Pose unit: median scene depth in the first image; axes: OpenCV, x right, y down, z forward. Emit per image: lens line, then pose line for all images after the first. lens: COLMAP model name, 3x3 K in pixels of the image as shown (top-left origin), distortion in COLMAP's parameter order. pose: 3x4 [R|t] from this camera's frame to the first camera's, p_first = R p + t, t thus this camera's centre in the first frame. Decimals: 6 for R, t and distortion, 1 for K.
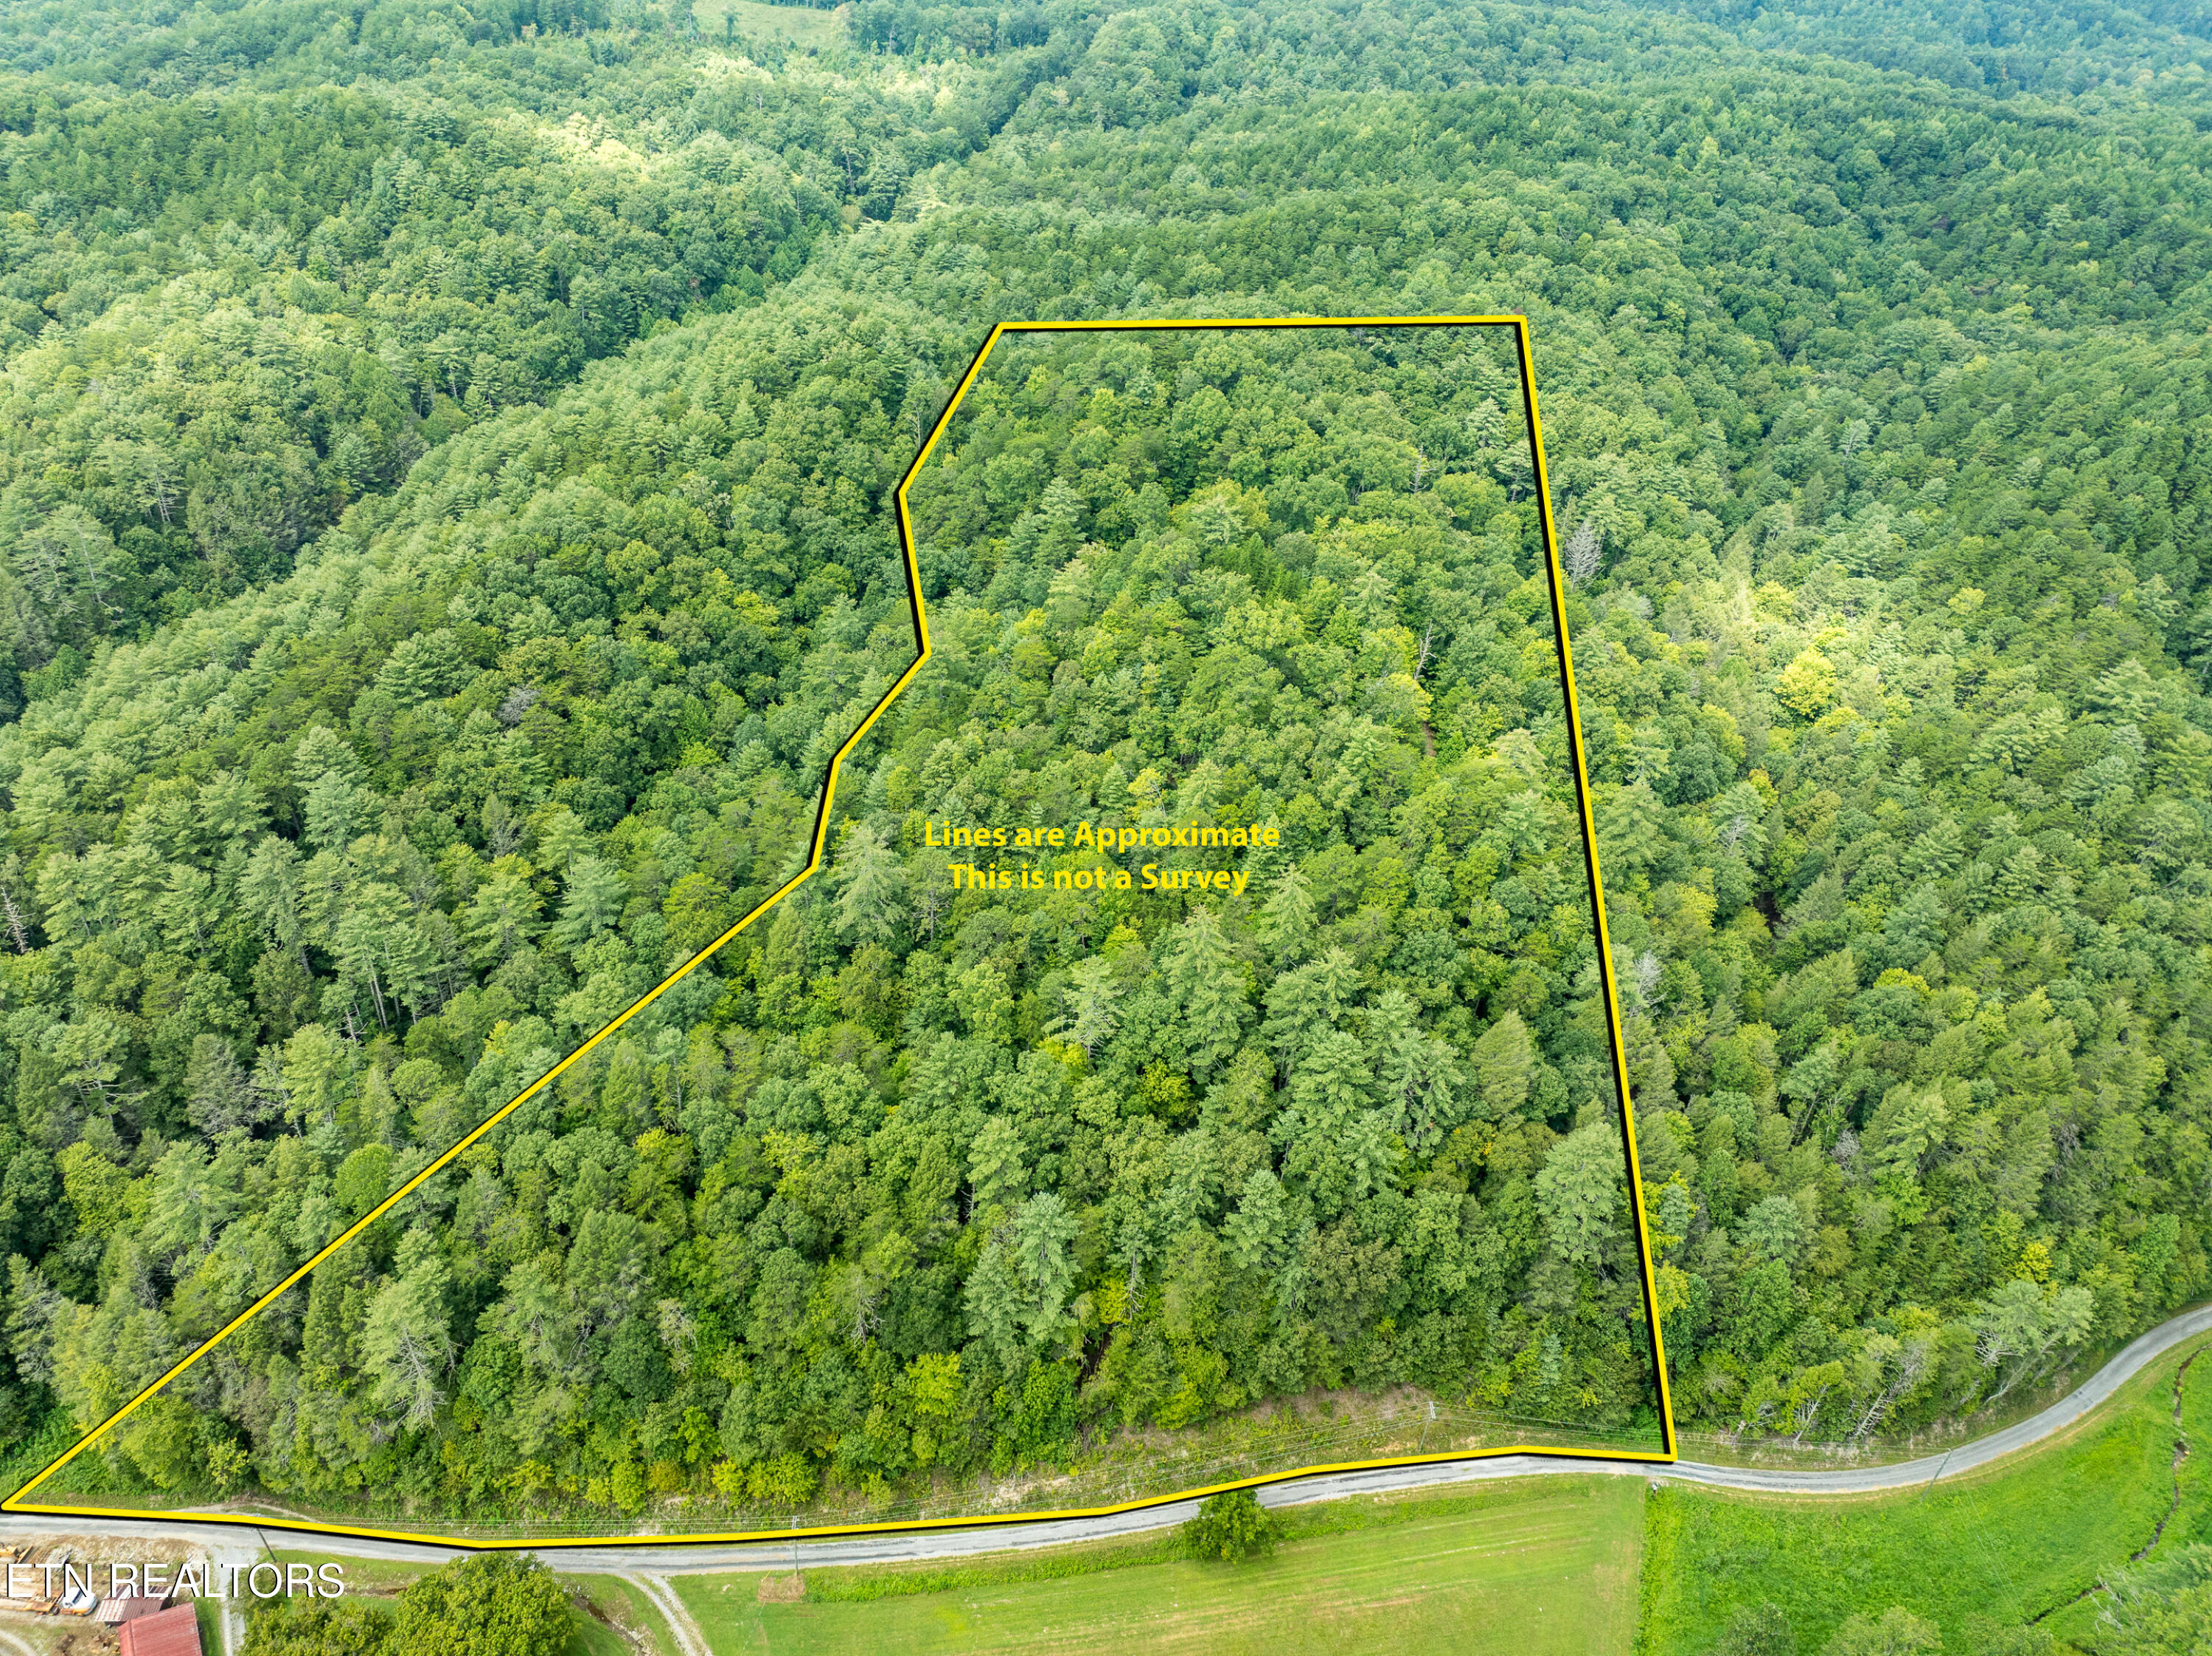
lens RADIAL K [[1559.3, 0, 1111.6], [0, 1559.3, 825.1], [0, 0, 1]] dist [-0.053114, 0.023571]
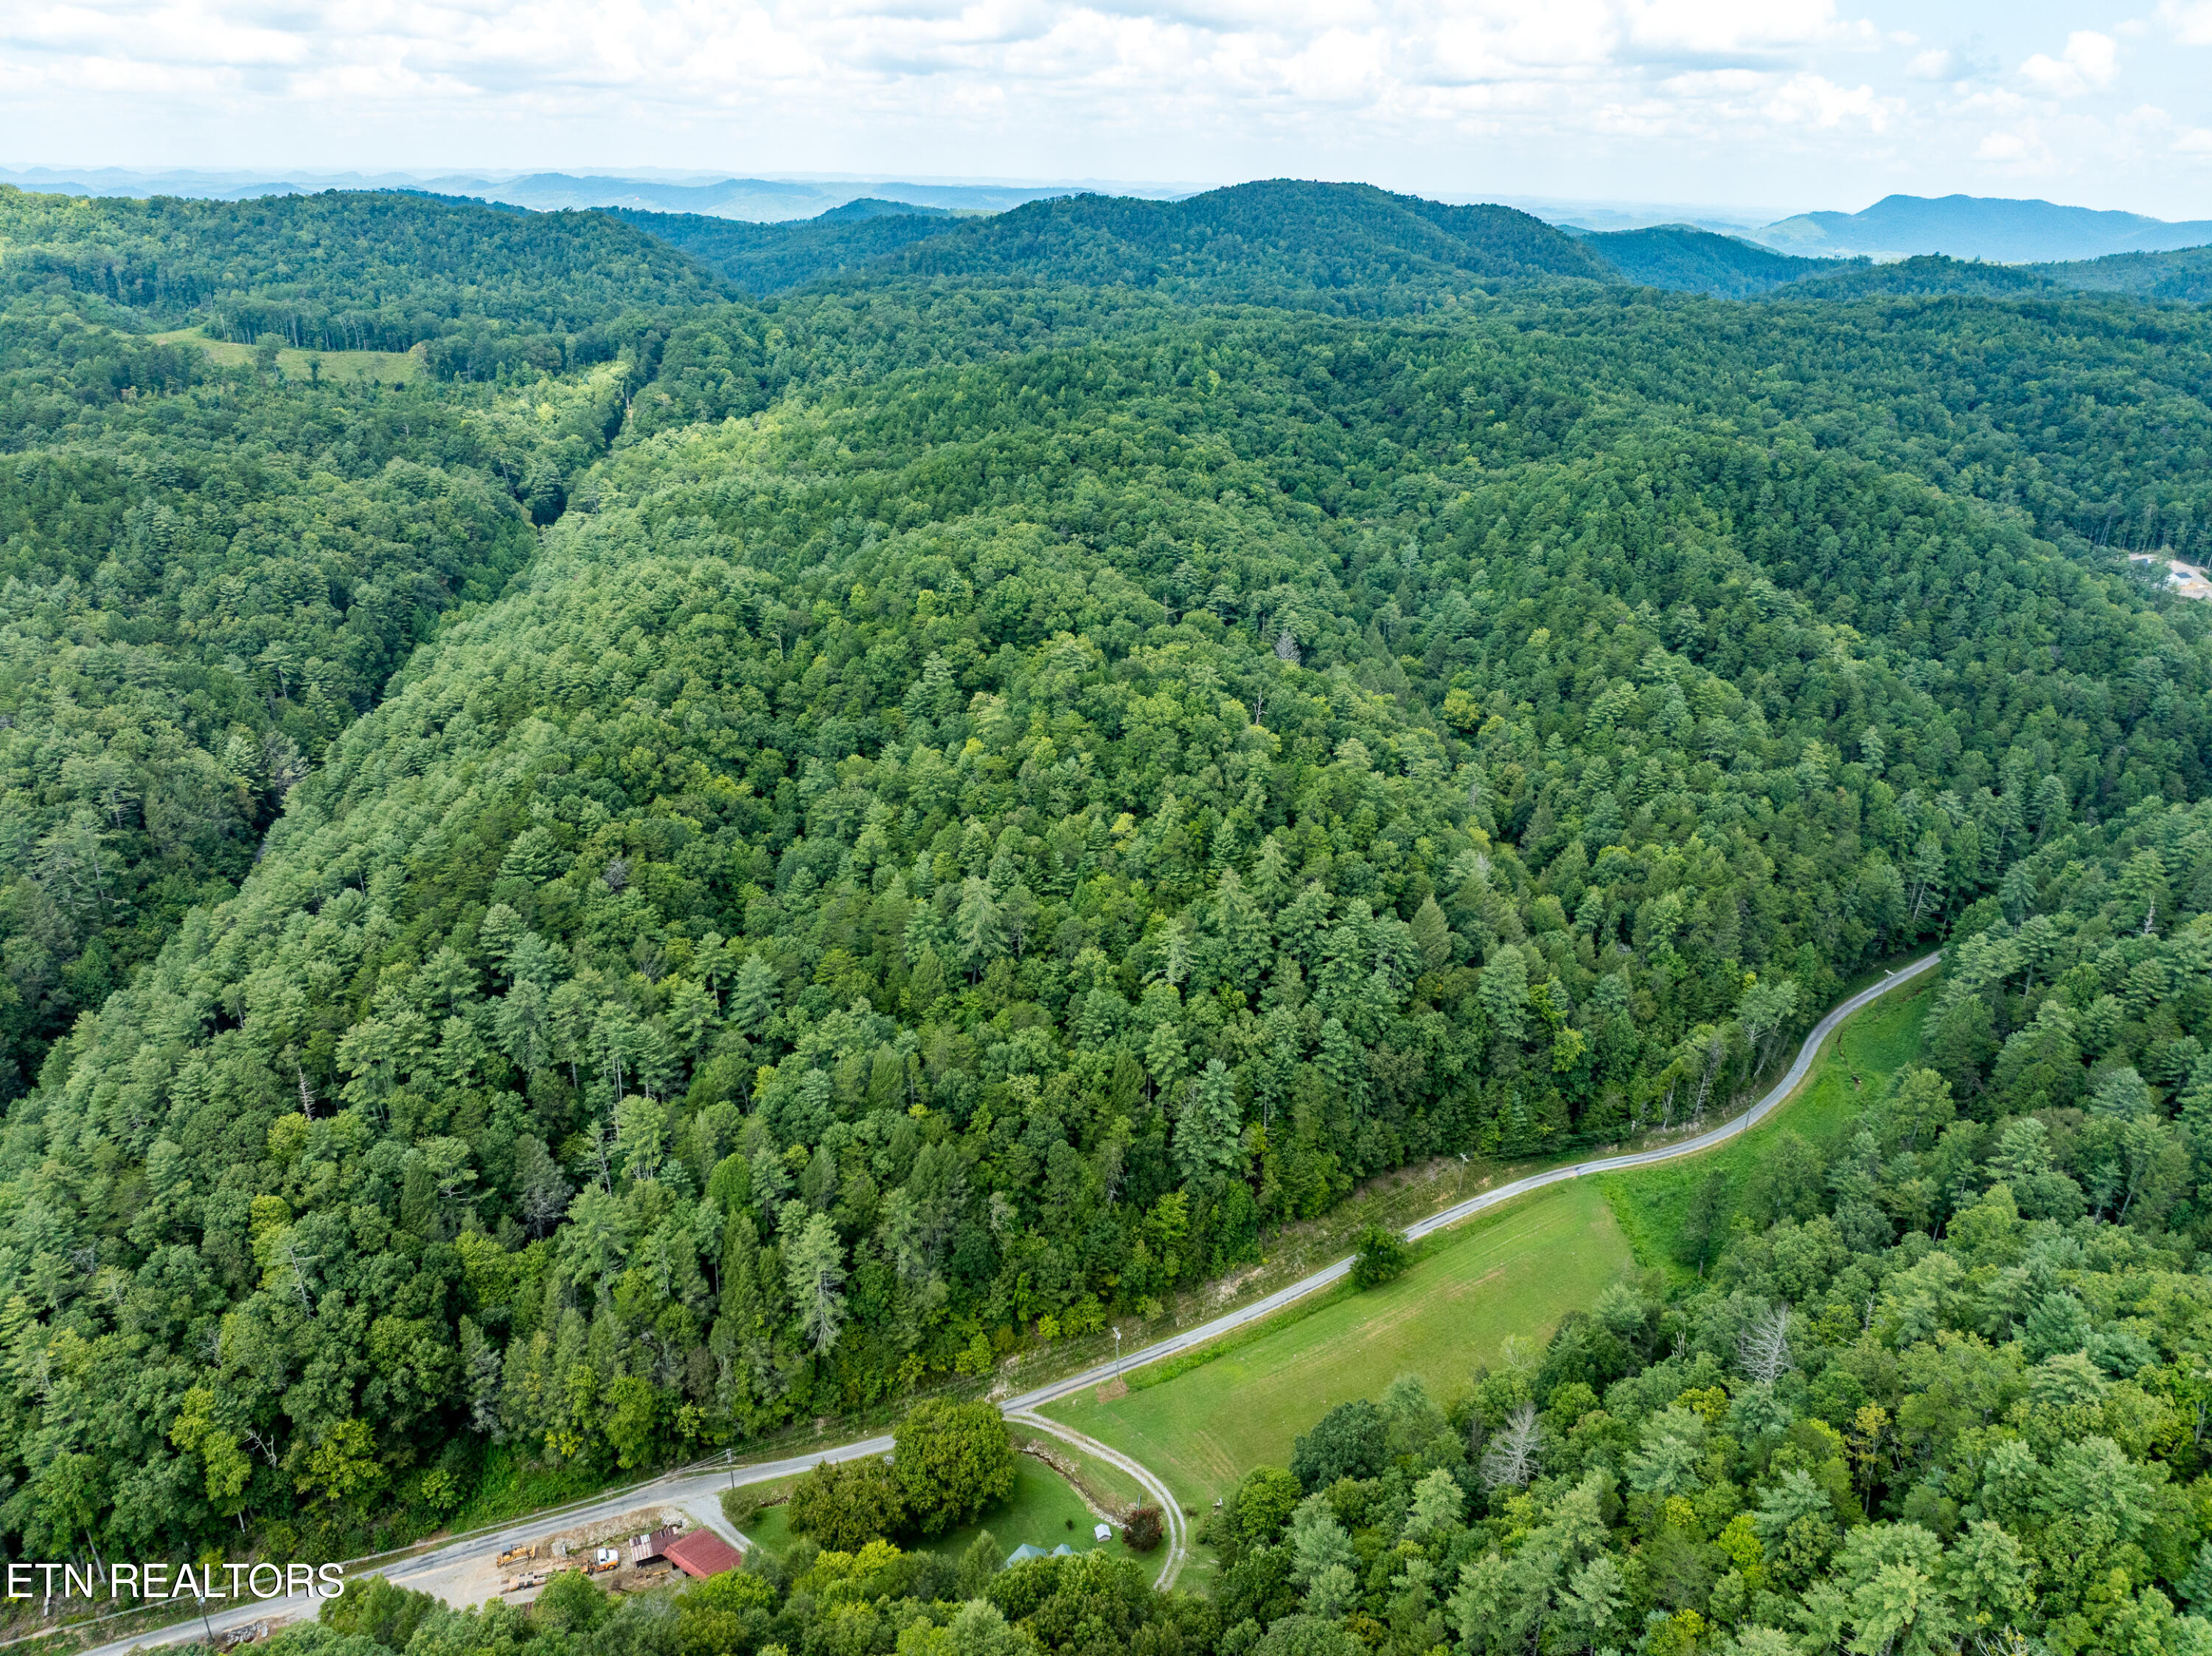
lens RADIAL K [[1559.3, 0, 1111.6], [0, 1559.3, 825.1], [0, 0, 1]] dist [-0.053114, 0.023571]
pose [[0.925141, -0.191488, 0.327790, -0.409257], [0.242279, 0.962571, -0.121484, 0.129030], [-0.292258, 0.191806, 0.936907, -0.278367]]
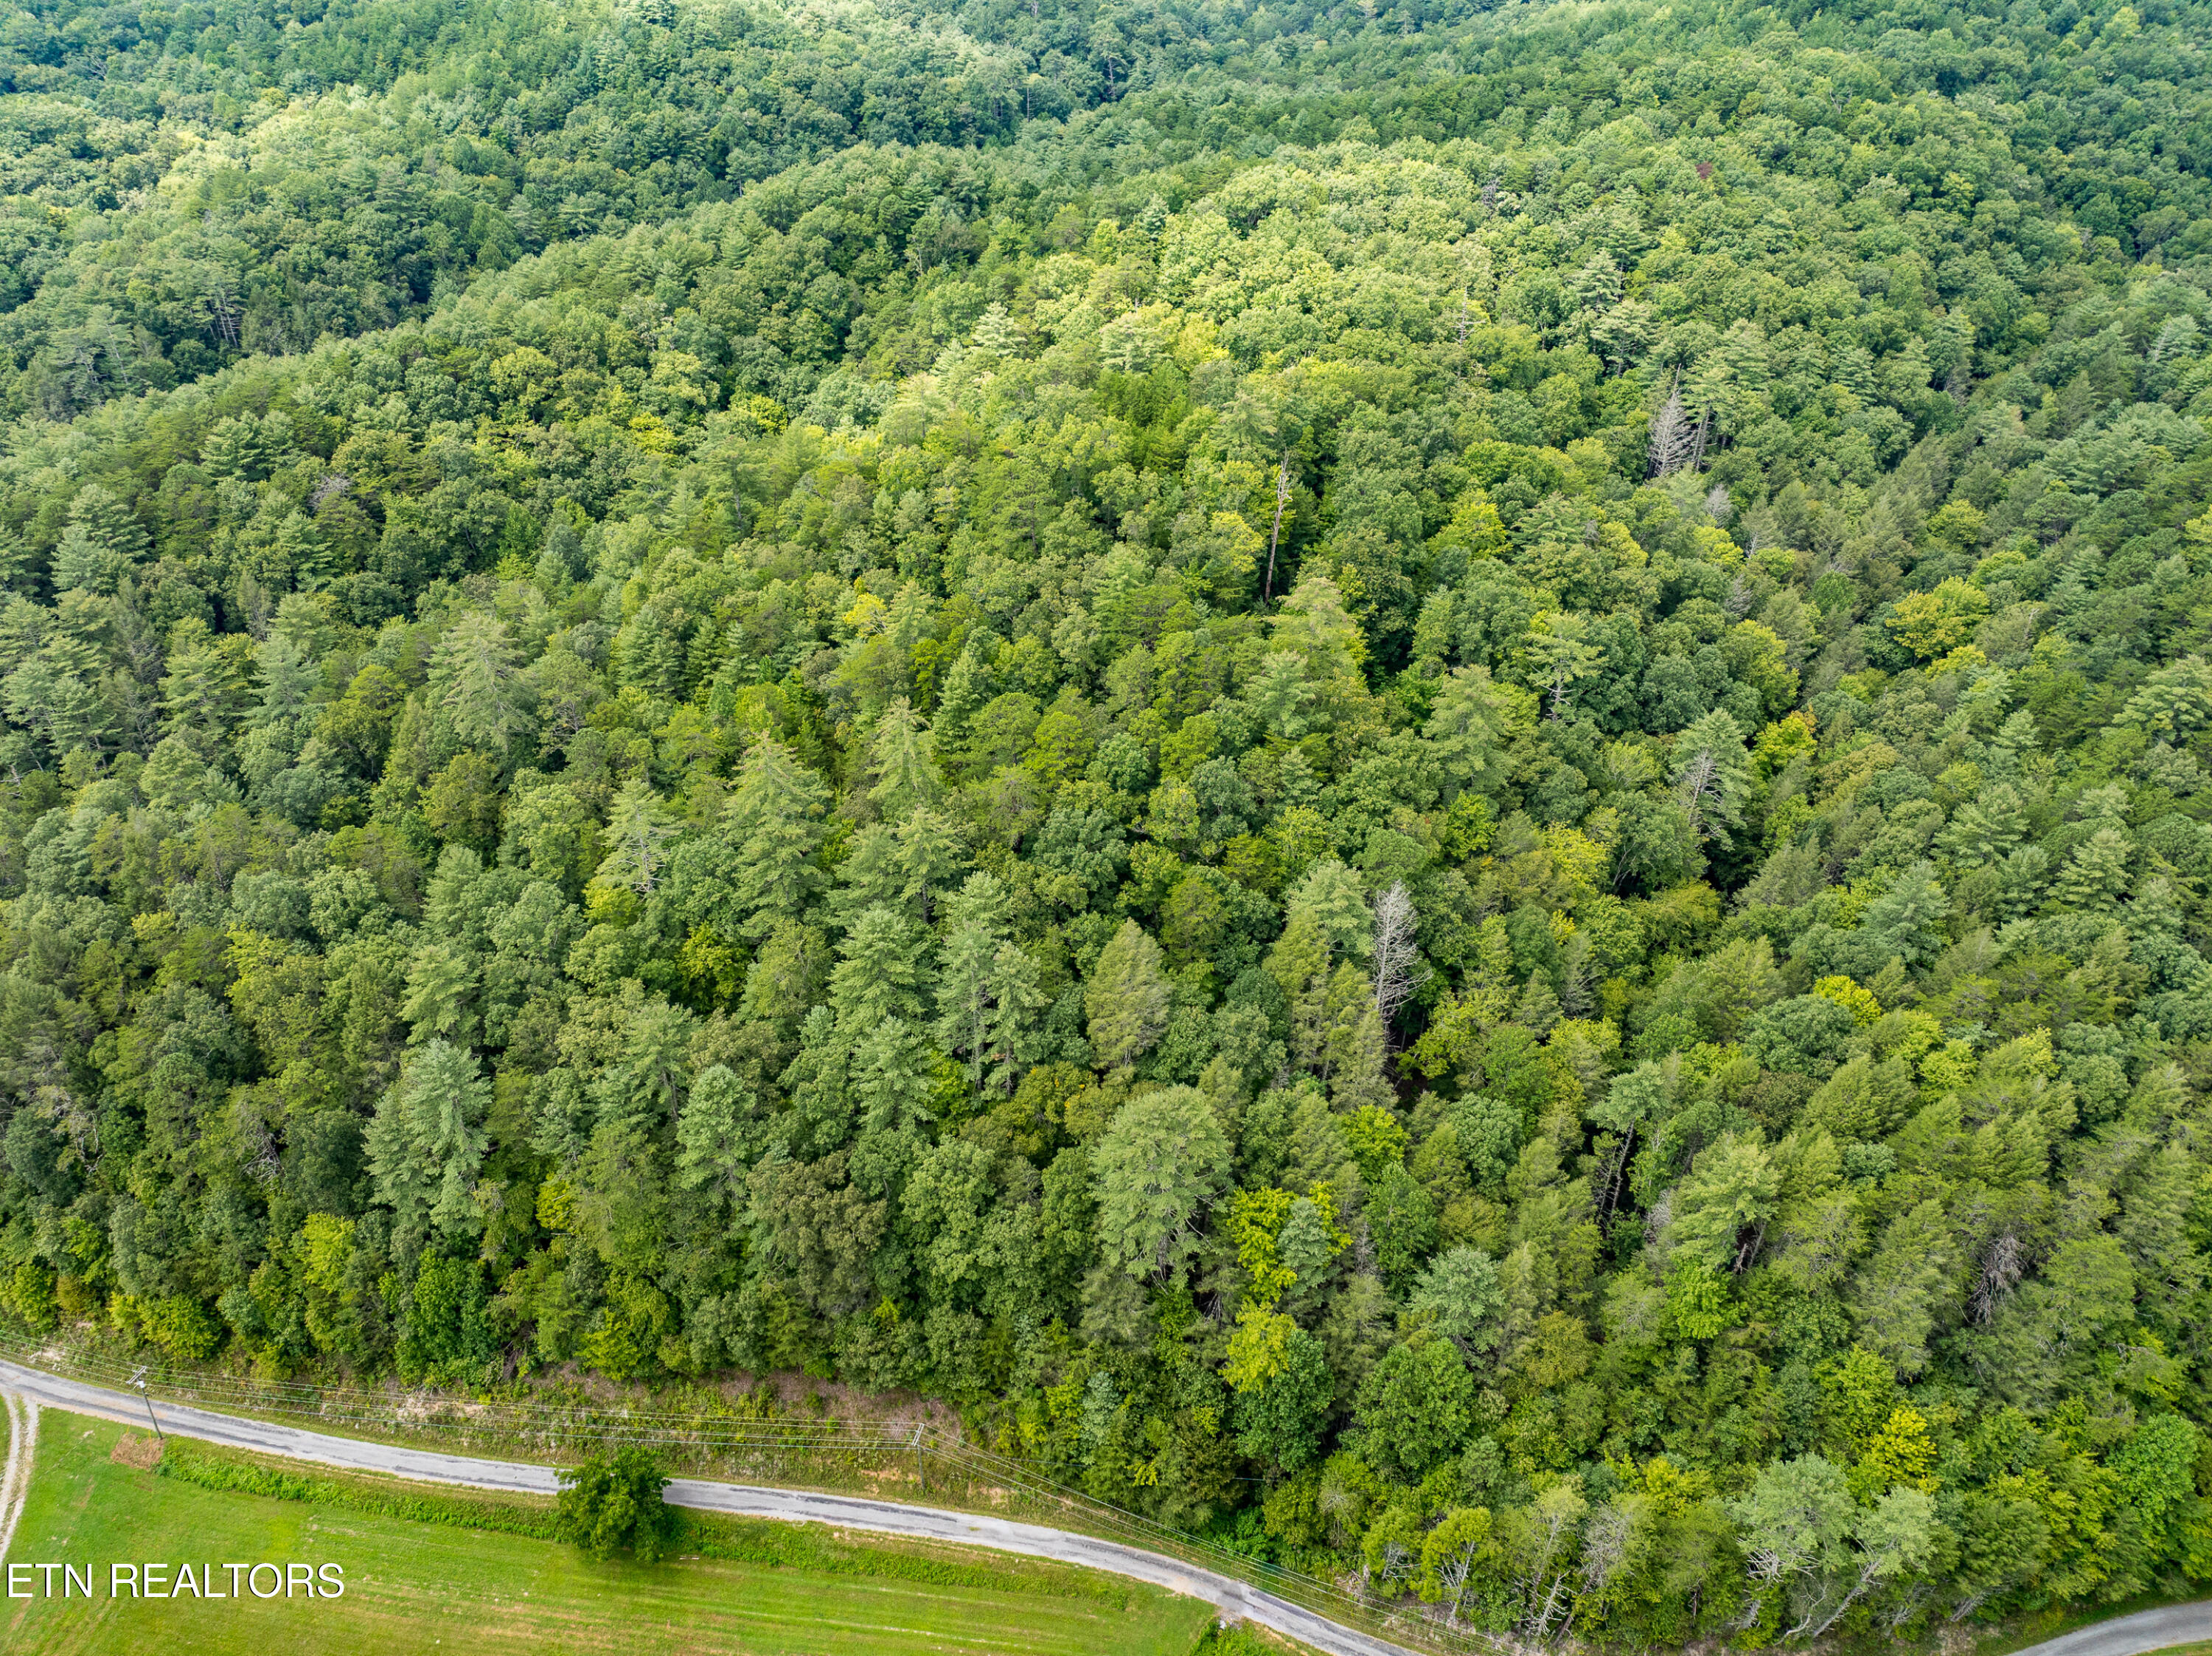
lens RADIAL K [[1559.3, 0, 1111.6], [0, 1559.3, 825.1], [0, 0, 1]] dist [-0.053114, 0.023571]
pose [[0.950230, 0.120229, -0.287415, 0.359537], [-0.123196, 0.992352, 0.007811, 0.056239], [0.286156, 0.027986, 0.957774, 0.239210]]
